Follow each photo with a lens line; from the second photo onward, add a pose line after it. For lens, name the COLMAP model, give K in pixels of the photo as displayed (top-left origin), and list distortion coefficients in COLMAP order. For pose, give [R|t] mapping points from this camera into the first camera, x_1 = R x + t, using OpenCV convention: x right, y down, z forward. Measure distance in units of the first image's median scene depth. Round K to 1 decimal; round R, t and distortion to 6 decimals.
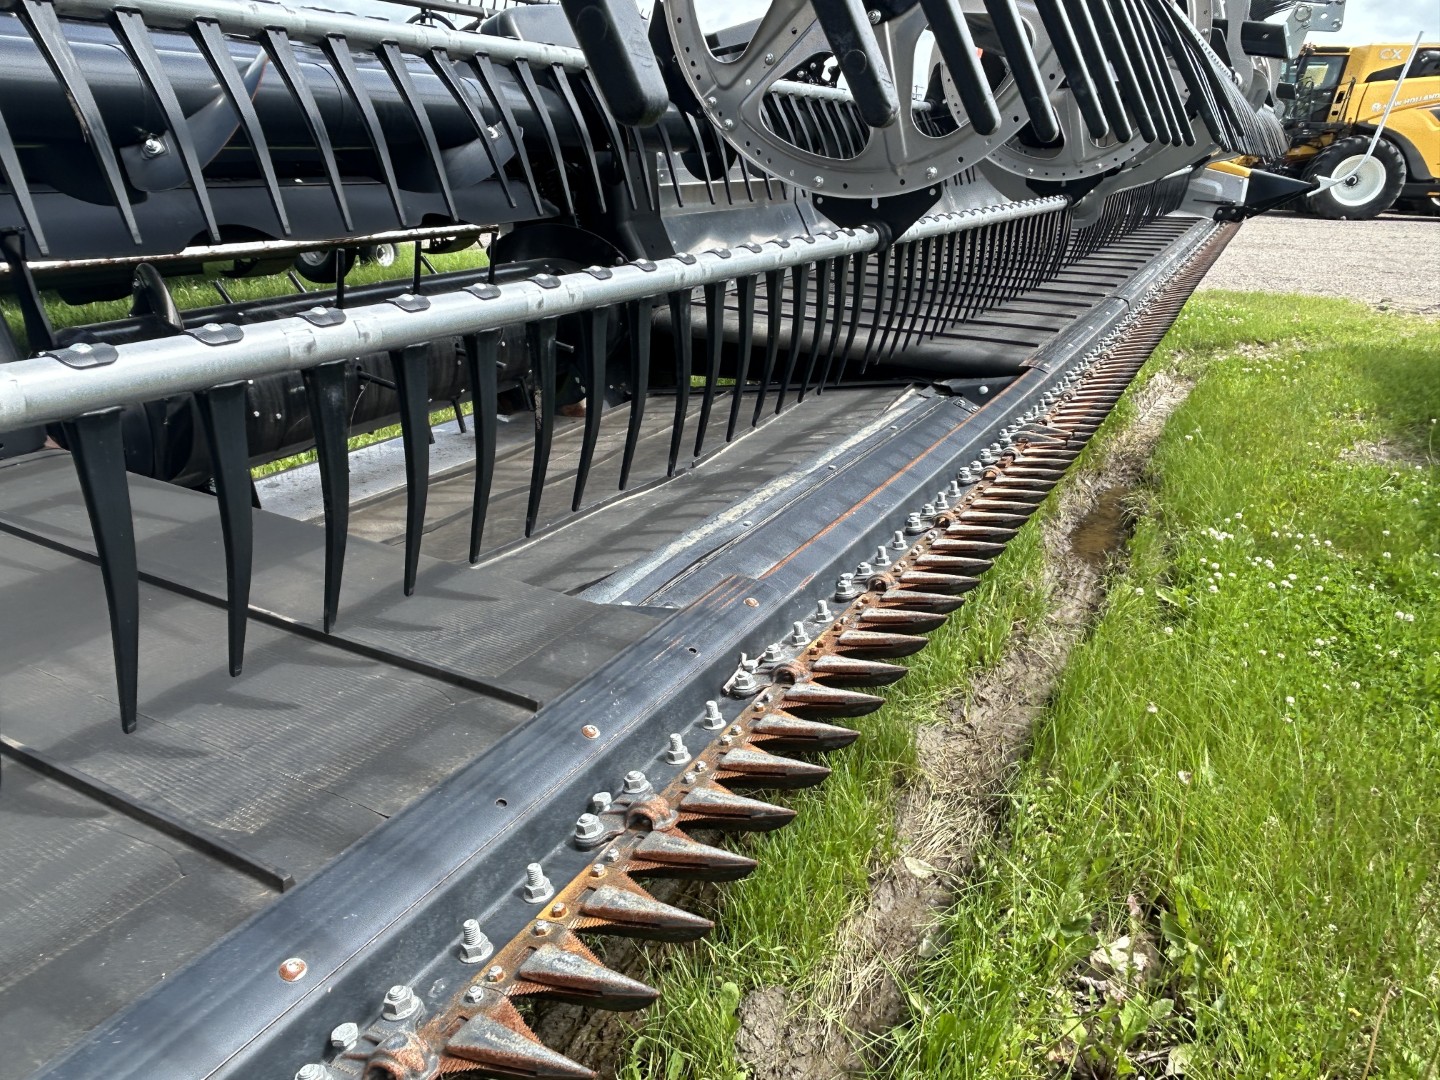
lens RADIAL K [[1025.2, 0, 720.0], [0, 1025.2, 540.0], [0, 0, 1]] dist [0.001836, -0.002268]
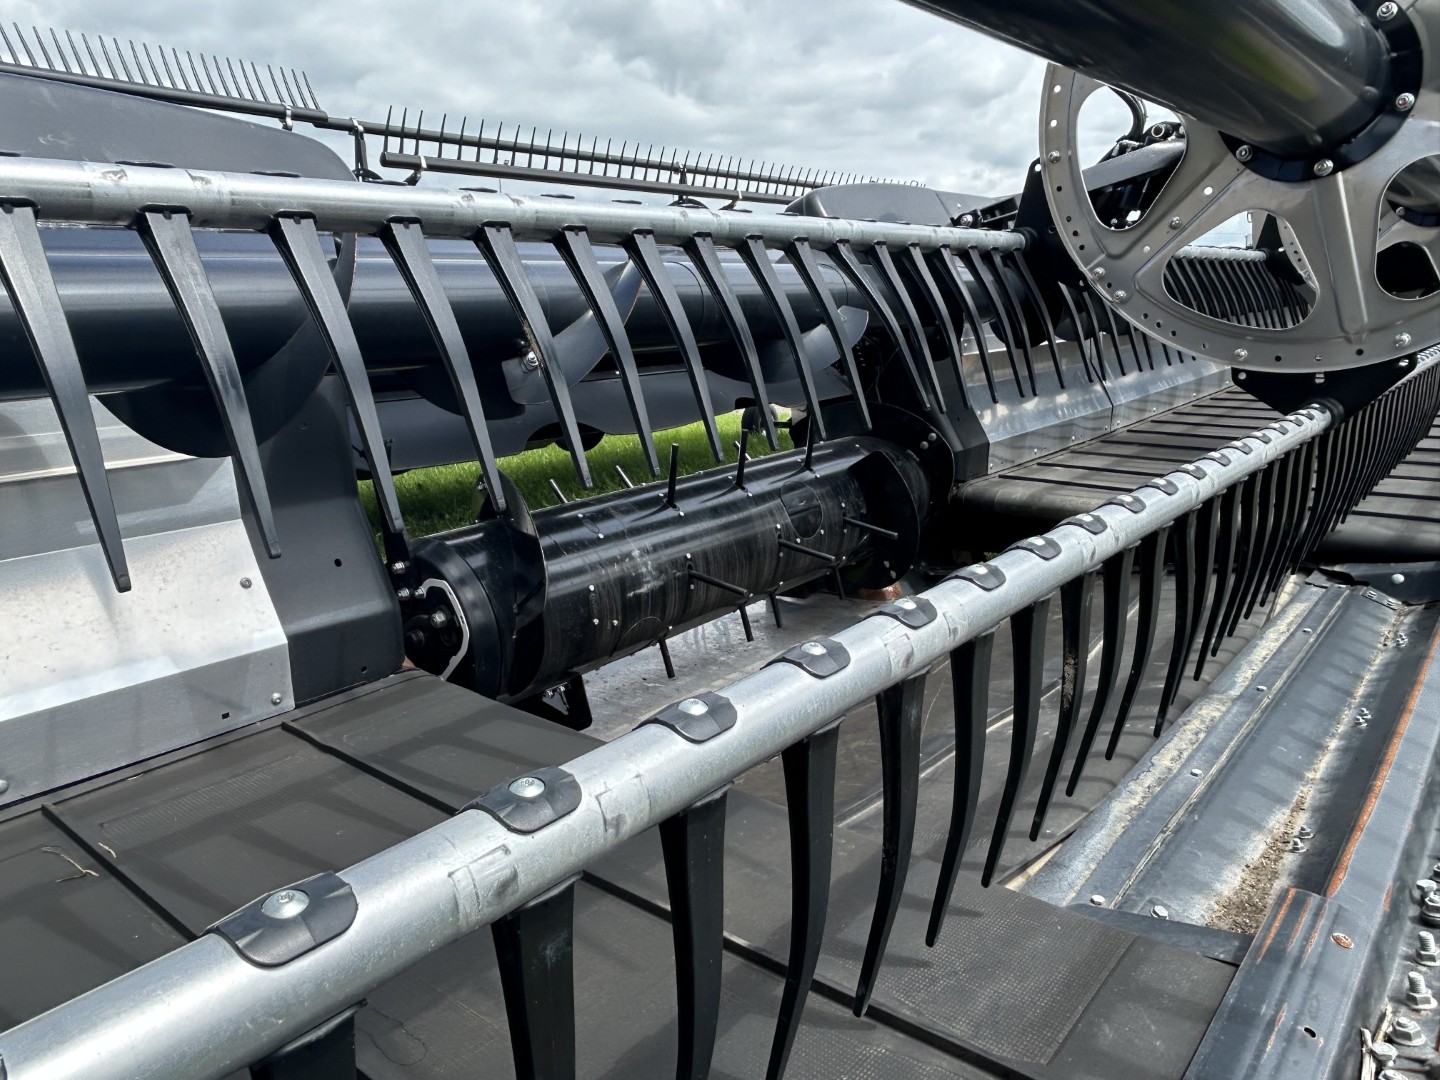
lens RADIAL K [[1037.4, 0, 720.0], [0, 1037.4, 540.0], [0, 0, 1]] dist [0.000173, -0.001429]
pose [[0.979501, -0.010952, -0.201140, -0.151946], [-0.018205, 0.989622, -0.142537, -0.064913], [0.200614, 0.143277, 0.969137, 0.097897]]
